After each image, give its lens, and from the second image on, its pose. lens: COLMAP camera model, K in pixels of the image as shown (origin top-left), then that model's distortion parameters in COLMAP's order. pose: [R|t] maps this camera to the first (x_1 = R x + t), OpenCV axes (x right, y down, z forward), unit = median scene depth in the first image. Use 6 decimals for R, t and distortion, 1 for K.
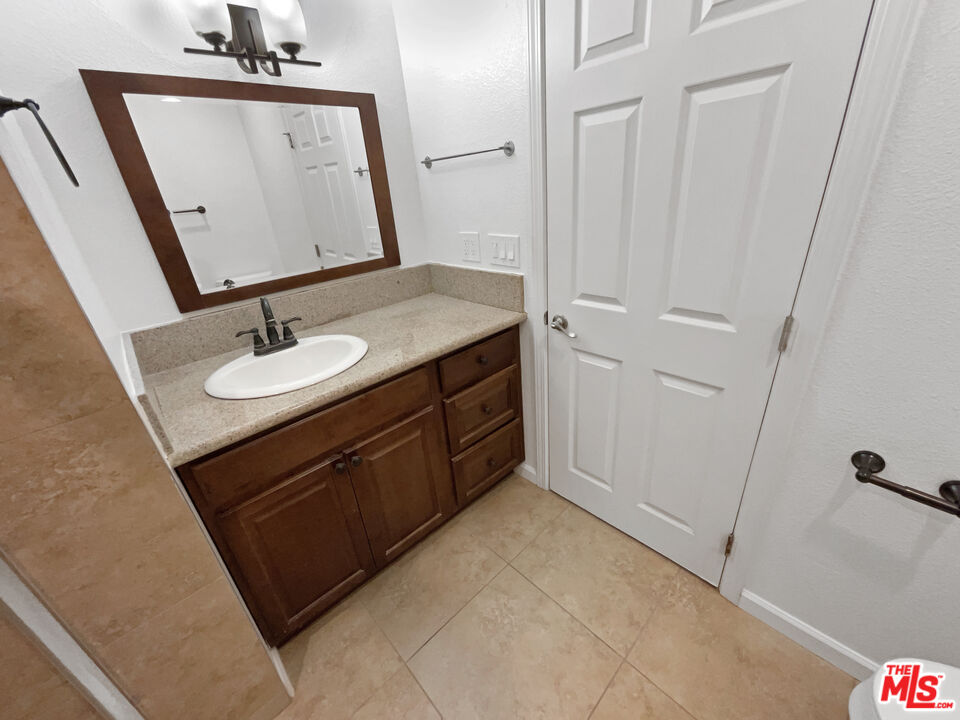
lens RADIAL K [[388.9, 0, 479.3], [0, 388.9, 363.4], [0, 0, 1]] dist [-0.003730, -0.000071]
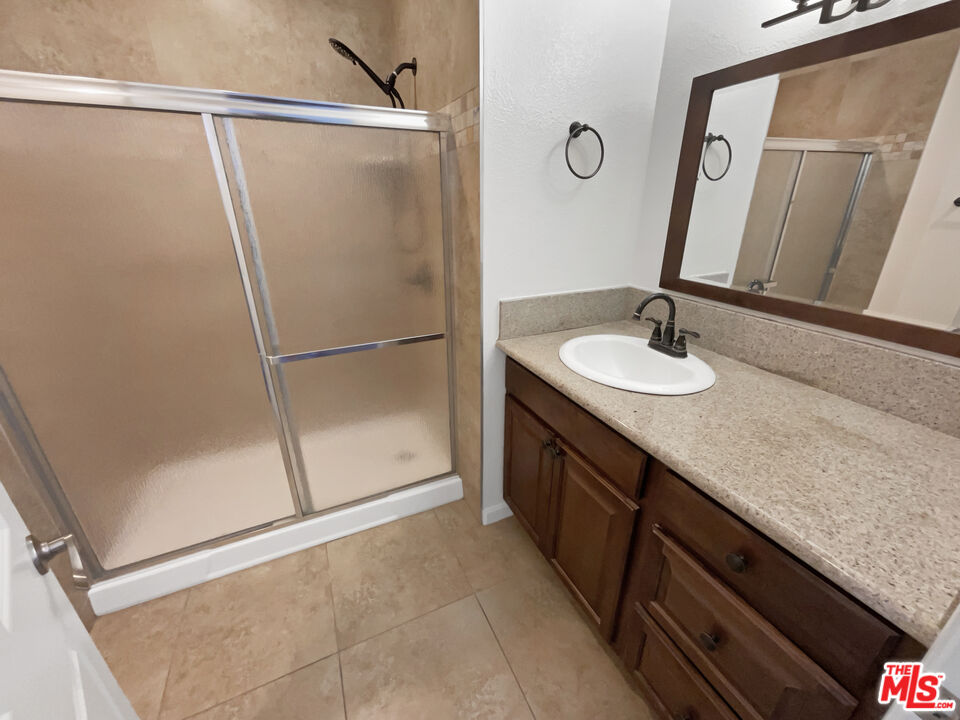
lens RADIAL K [[388.9, 0, 476.6], [0, 388.9, 359.7], [0, 0, 1]] dist [-0.003730, -0.000071]
pose [[-0.321910, 0.434051, -0.841412, 0.443377], [-0.367996, 0.761476, 0.533604, -0.360316], [0.872326, 0.481408, -0.085398, 0.693127]]
